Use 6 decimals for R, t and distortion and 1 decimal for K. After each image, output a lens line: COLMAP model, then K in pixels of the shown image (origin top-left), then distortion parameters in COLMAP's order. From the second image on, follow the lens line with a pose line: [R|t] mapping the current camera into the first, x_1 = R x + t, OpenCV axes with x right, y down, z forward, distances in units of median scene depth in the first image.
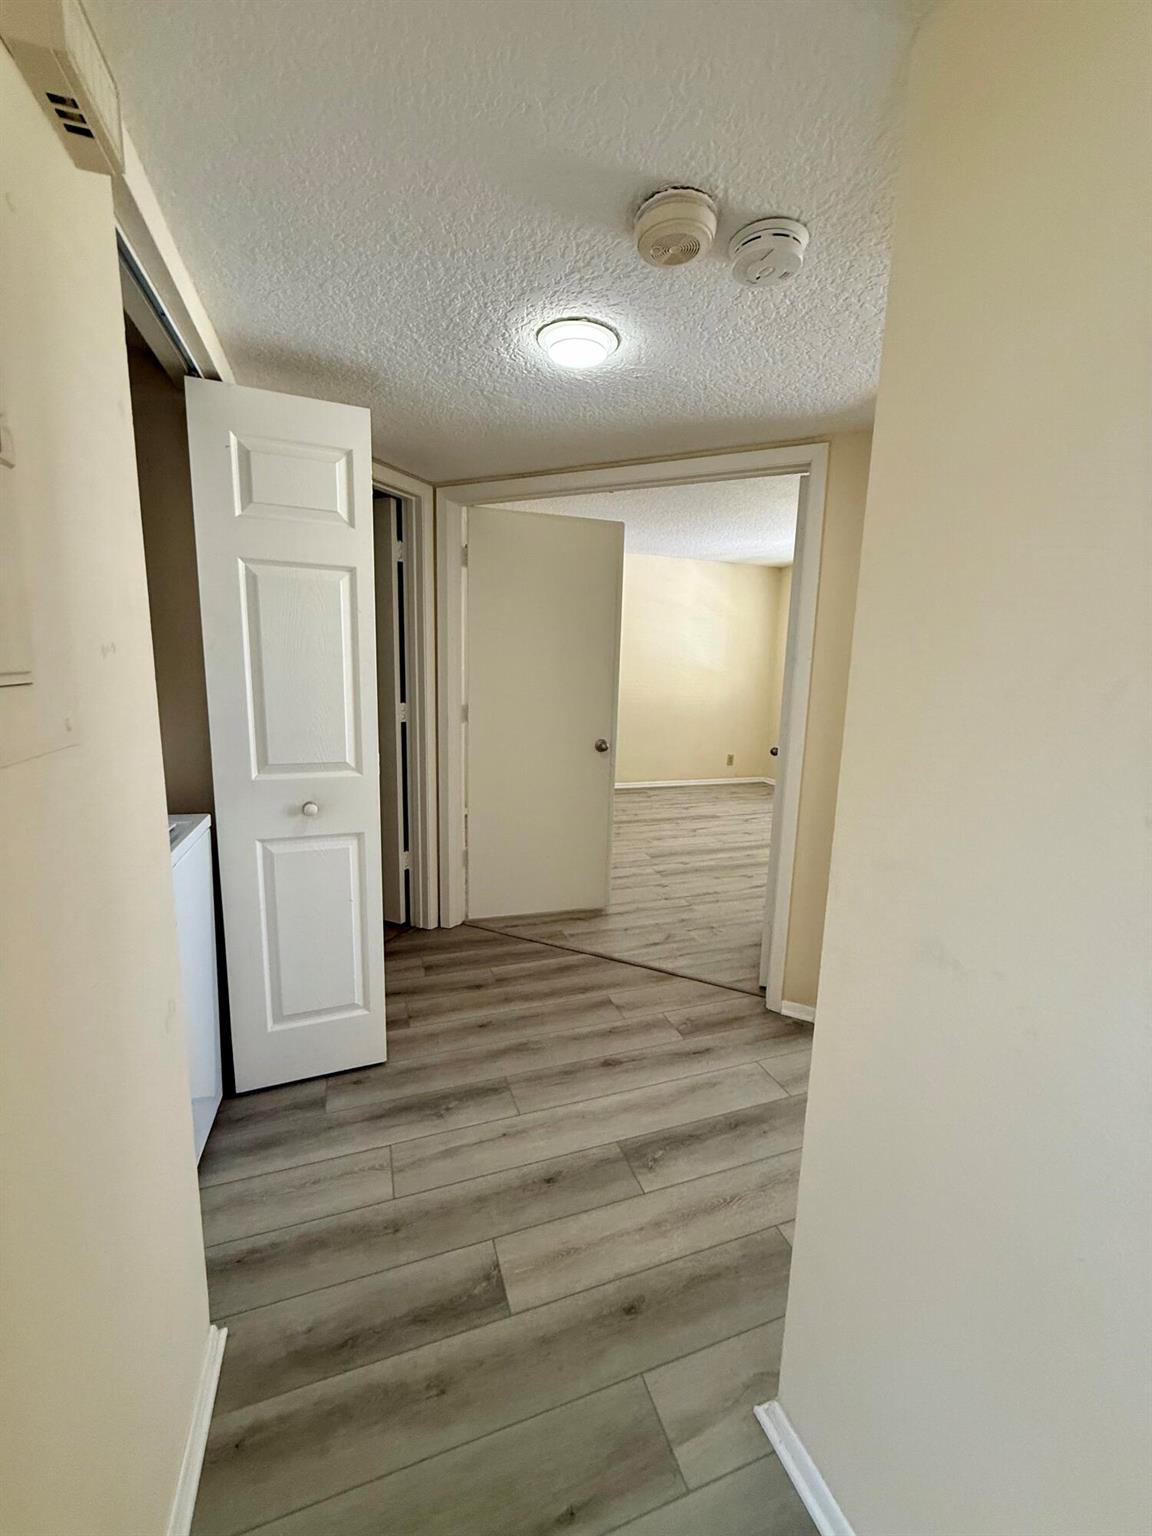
lens RADIAL K [[612.3, 0, 576.5], [0, 612.3, 763.3], [0, 0, 1]] dist [-0.001923, 0.001283]
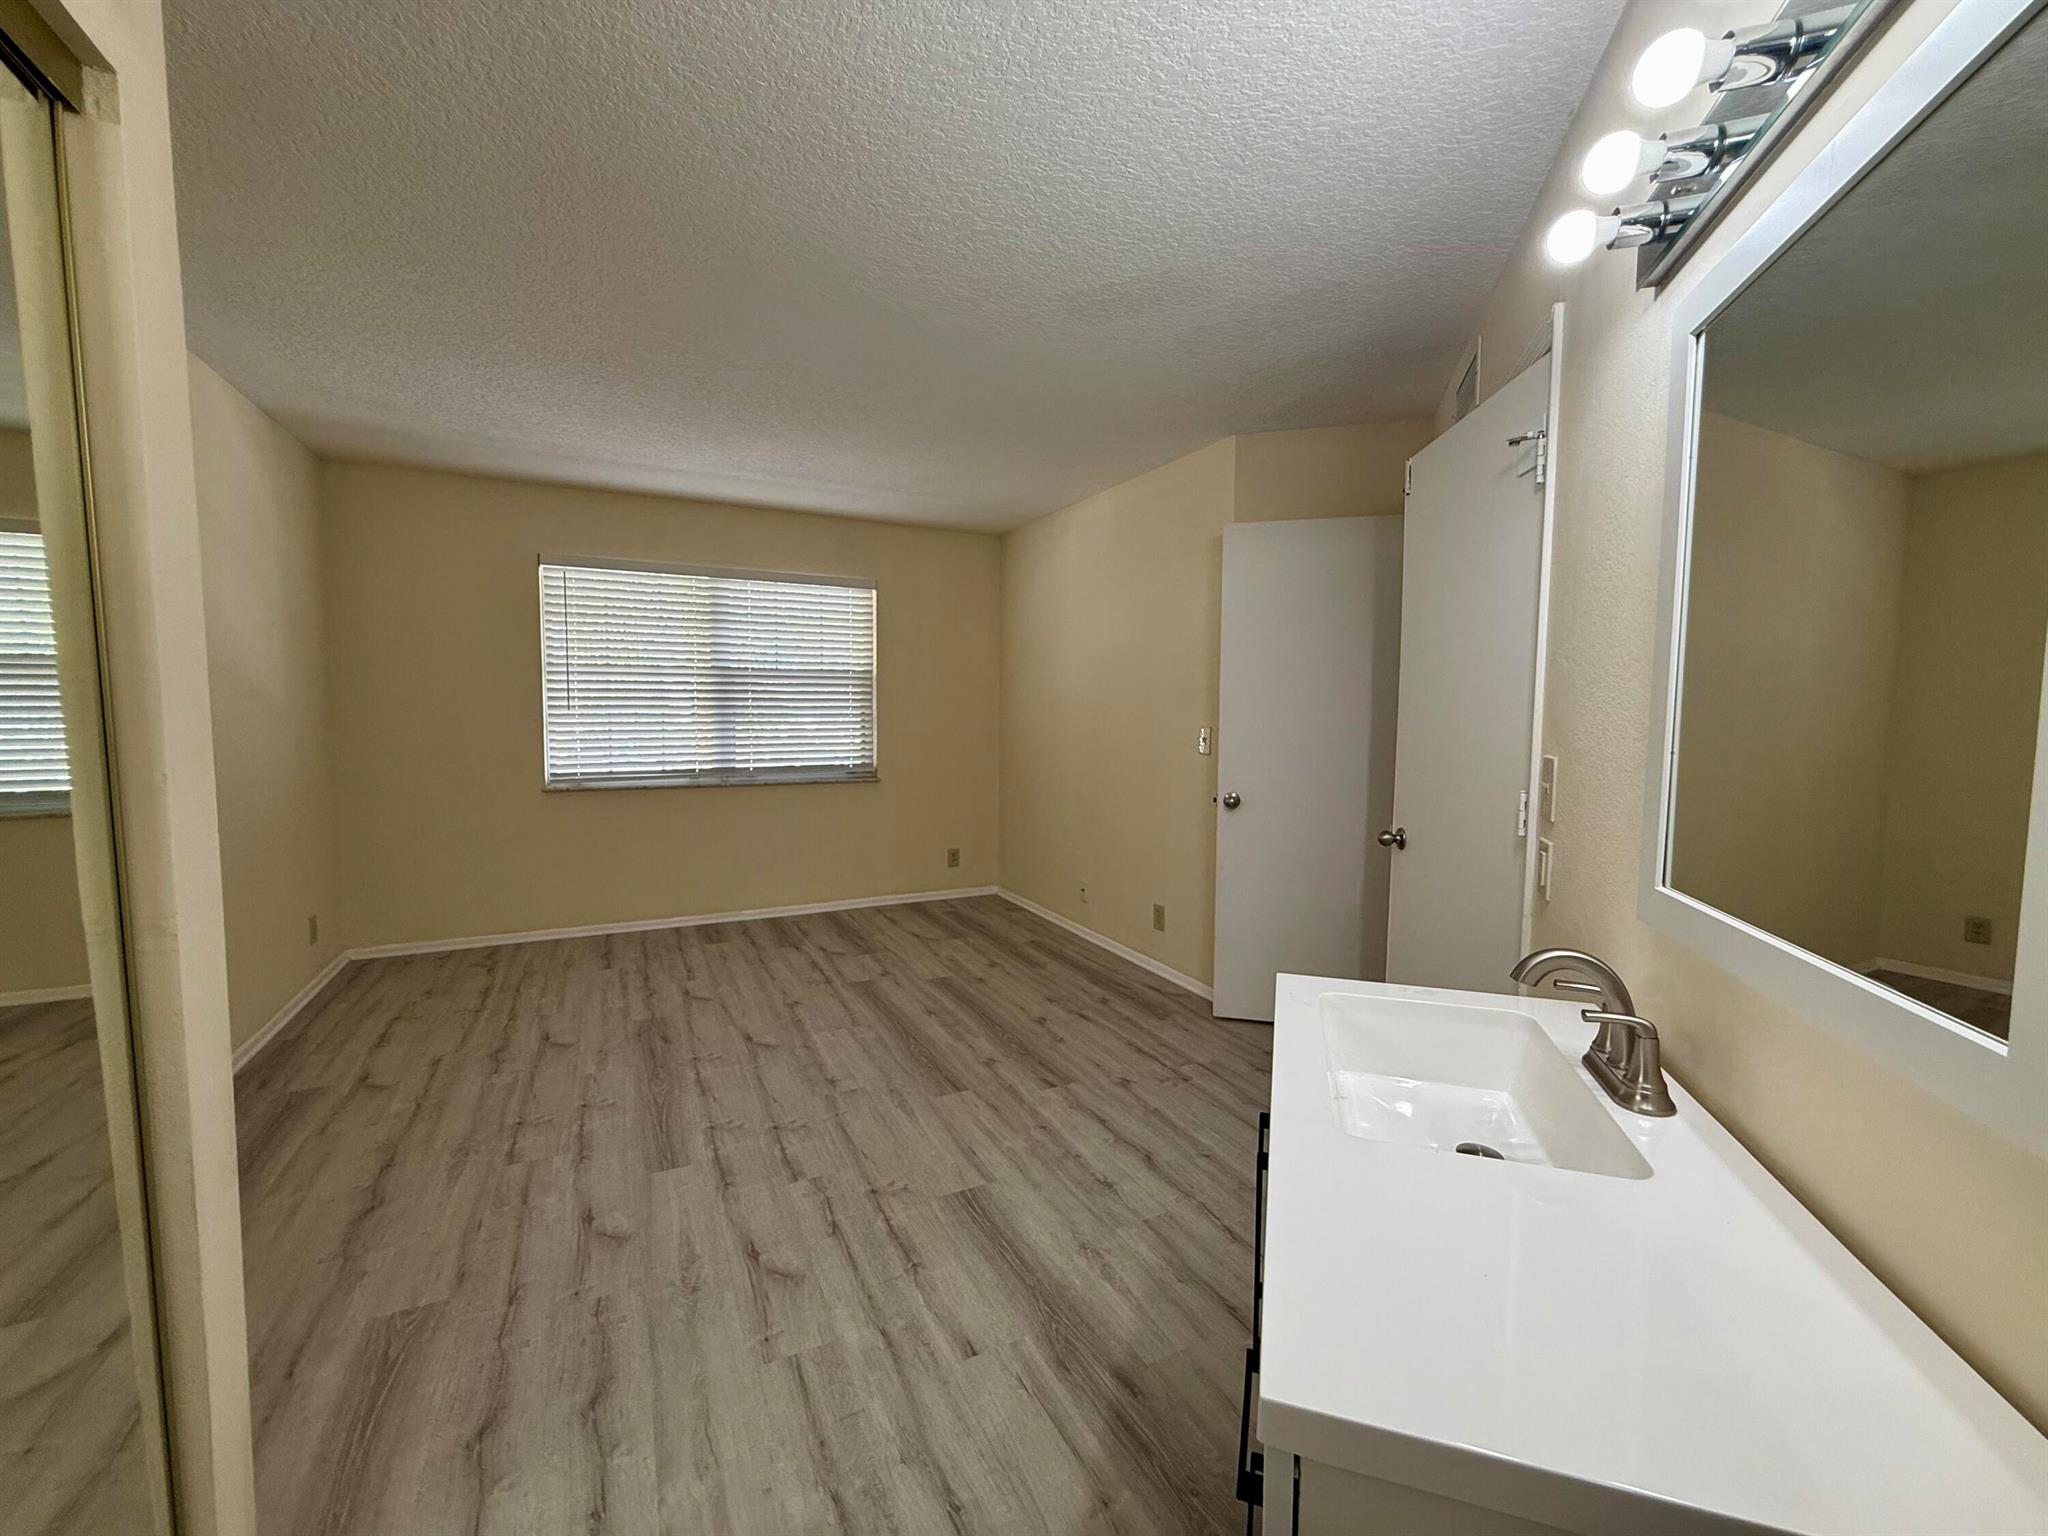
lens RADIAL K [[816.4, 0, 1020.3], [0, 816.4, 752.3], [0, 0, 1]] dist [-0.001923, 0.001283]
pose [[-0.127187, -0.087696, 0.987994, -0.496495], [0.148319, 0.983203, 0.106364, -0.170757], [-0.980727, 0.160066, -0.112044, 0.987781]]
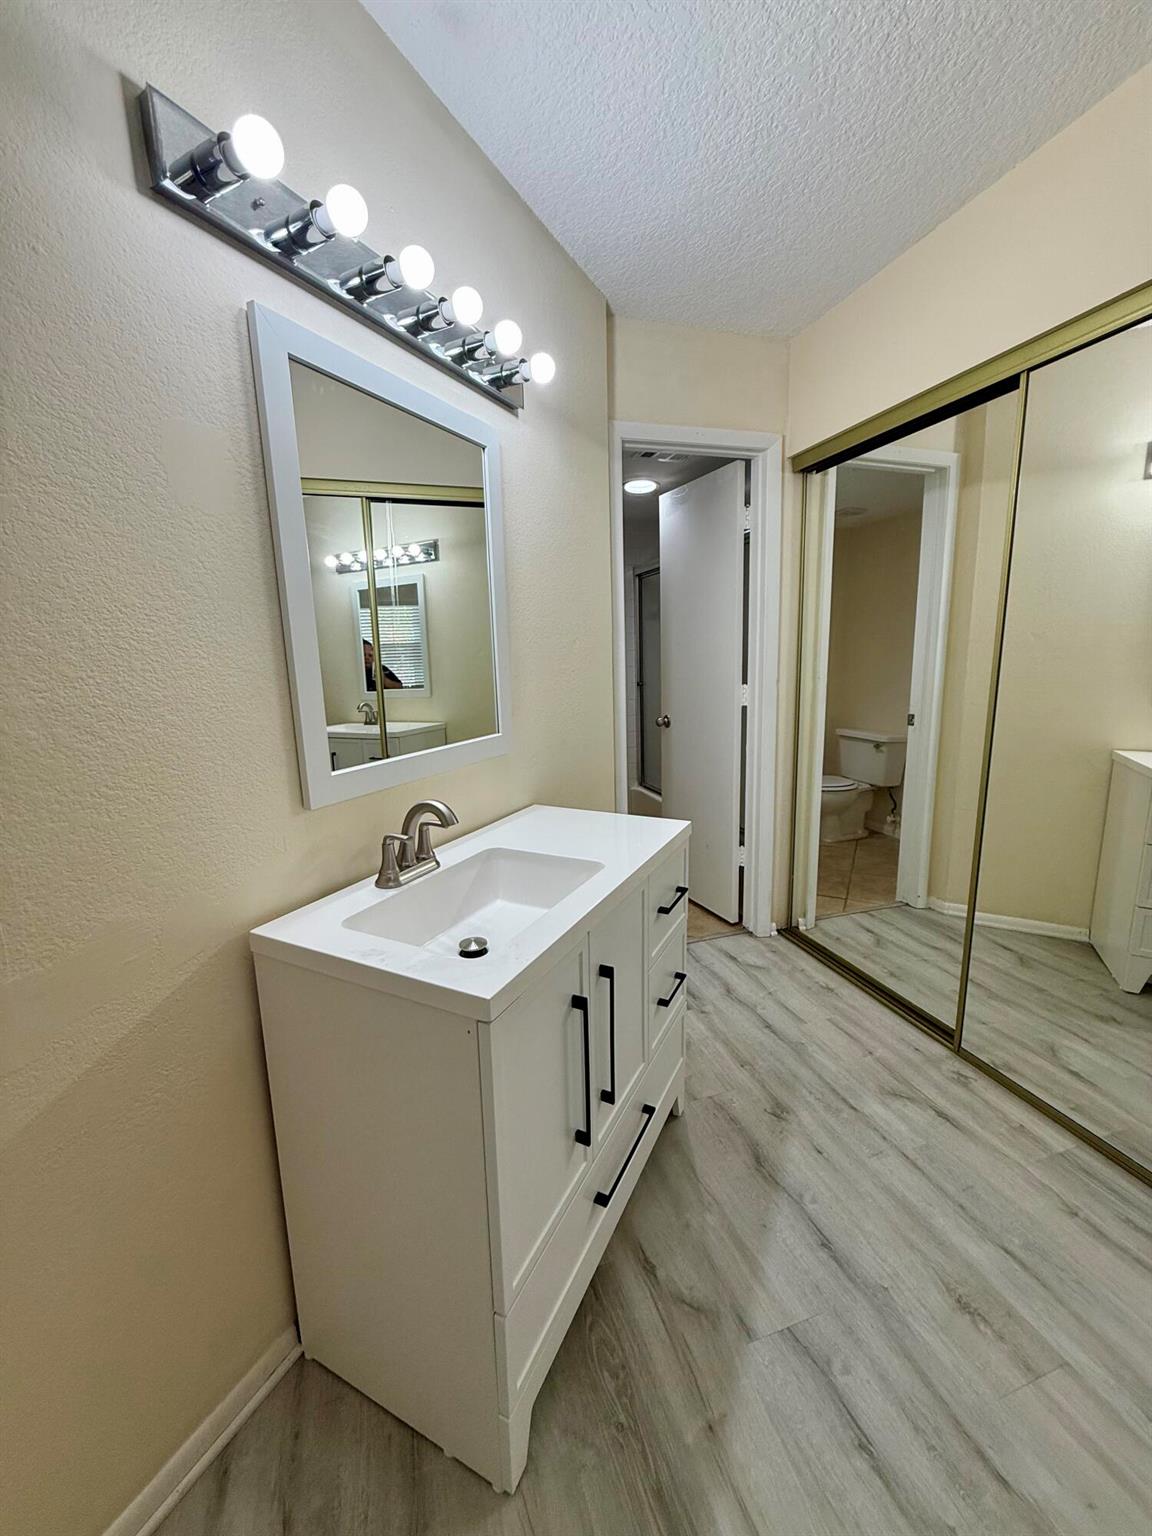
lens RADIAL K [[612.3, 0, 574.7], [0, 612.3, 764.1], [0, 0, 1]] dist [-0.001923, 0.001283]
pose [[-0.026217, 0.144702, -0.989128, -0.019761], [-0.140123, 0.979167, 0.146958, -0.131533], [0.989787, 0.142453, -0.005395, 0.879149]]
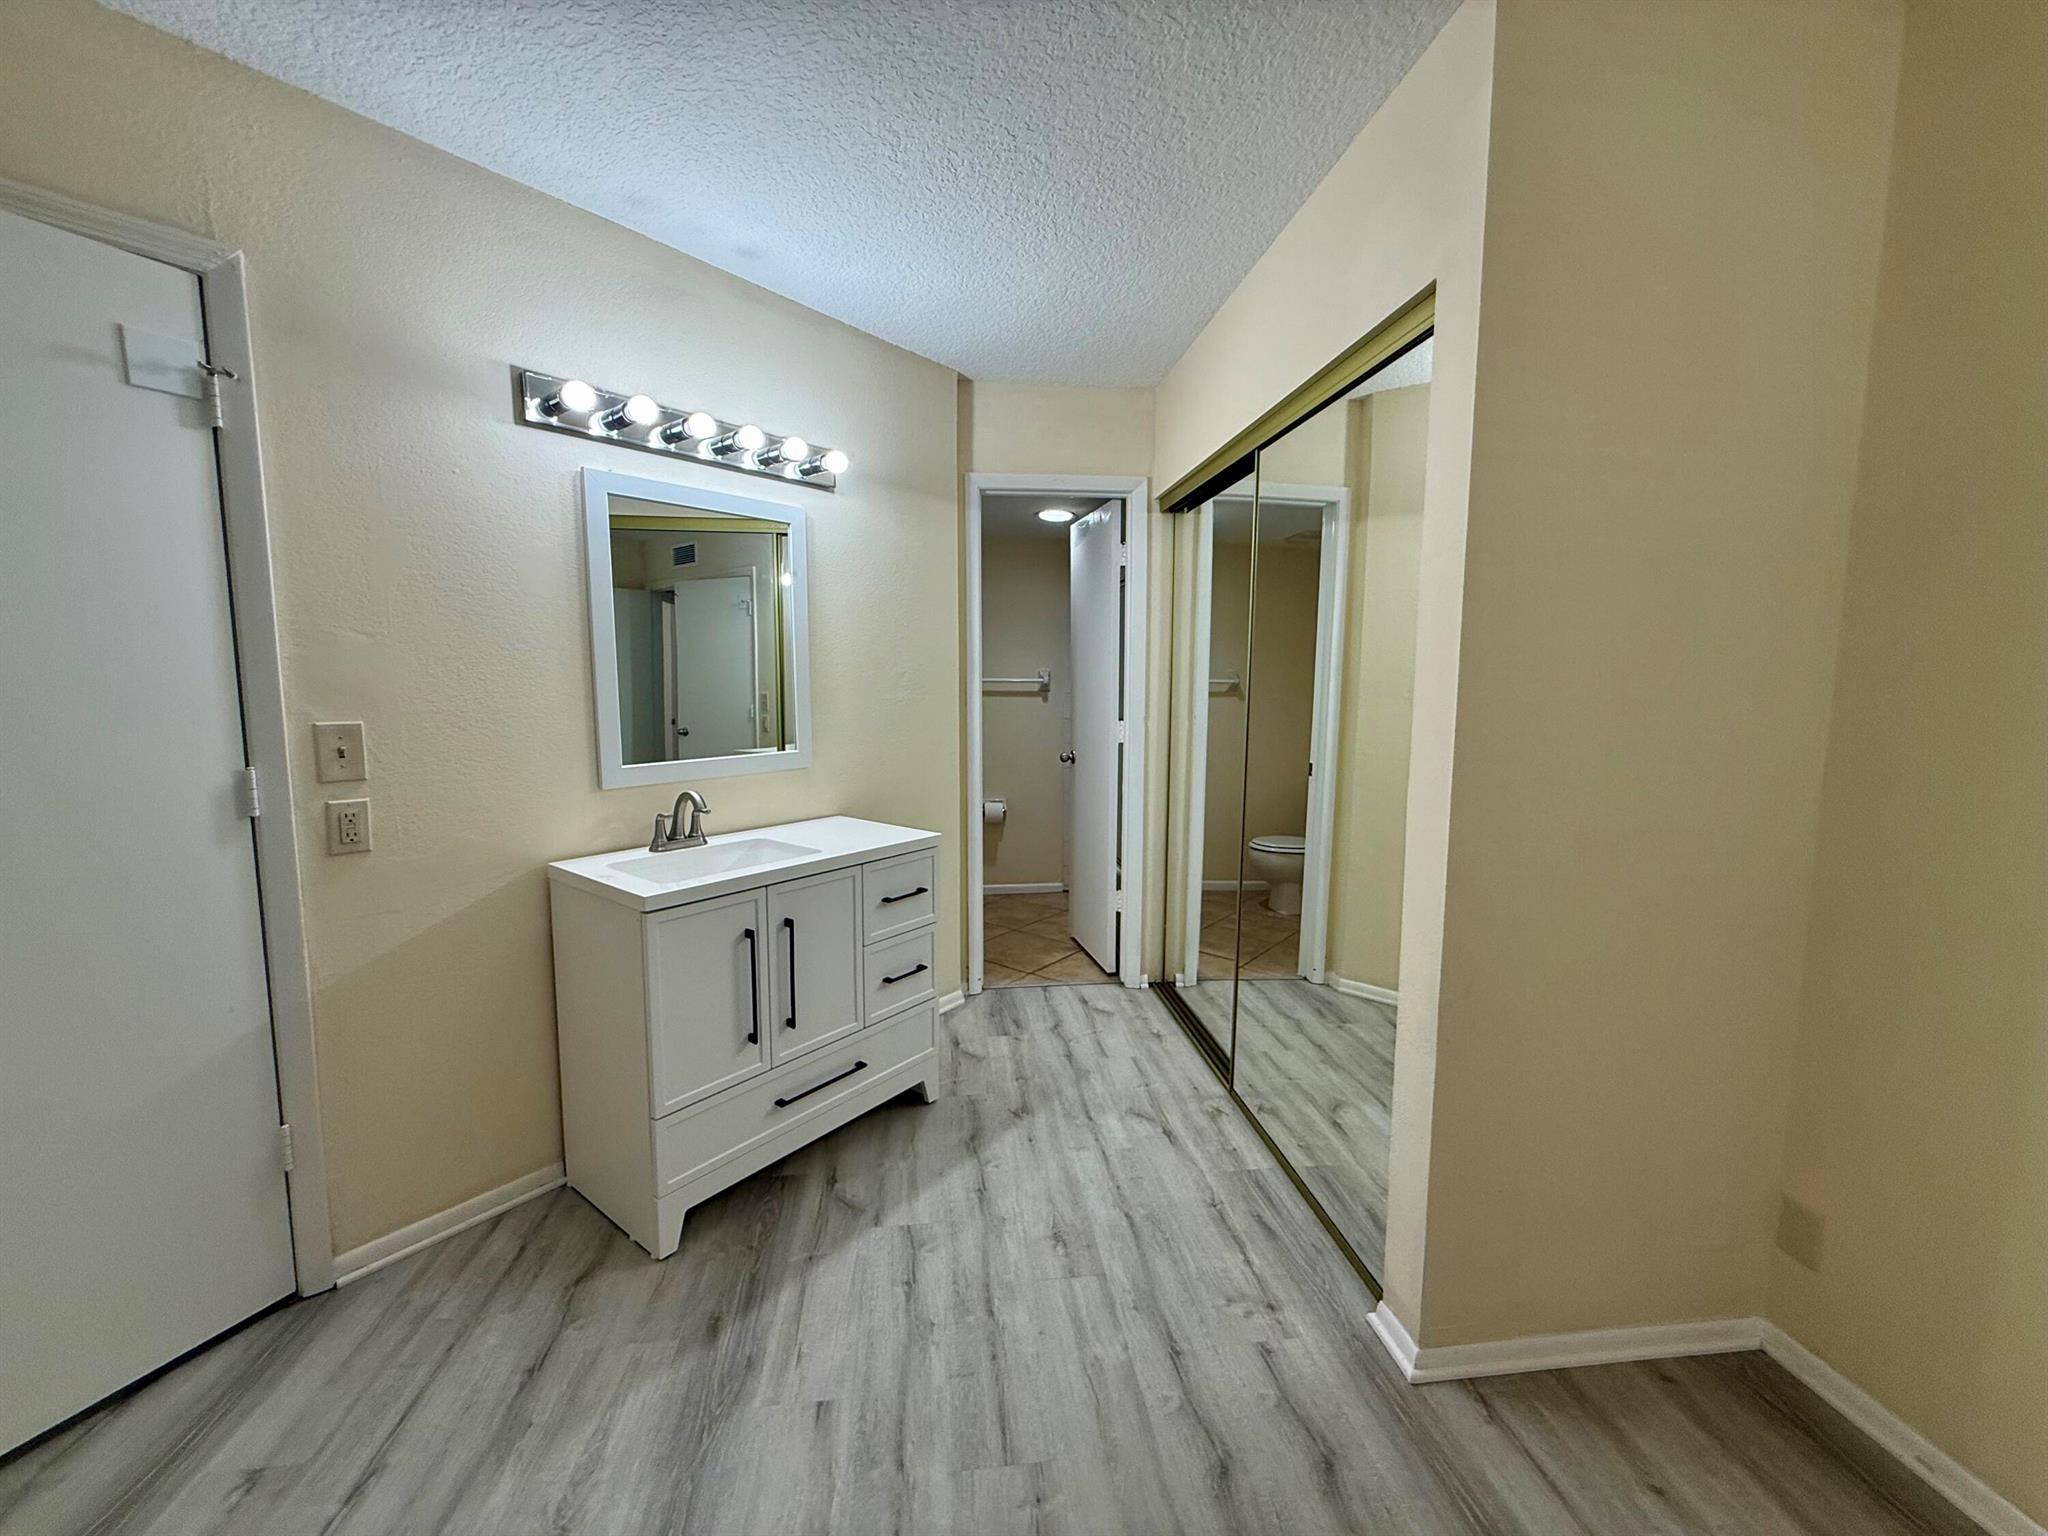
lens RADIAL K [[816.4, 0, 1020.9], [0, 816.4, 764.2], [0, 0, 1]] dist [-0.001923, 0.001283]
pose [[-0.218925, 0.070715, -0.973176, 0.157108], [-0.172845, 0.978787, 0.110006, -0.172999], [0.960311, 0.192291, -0.202058, 1.110123]]
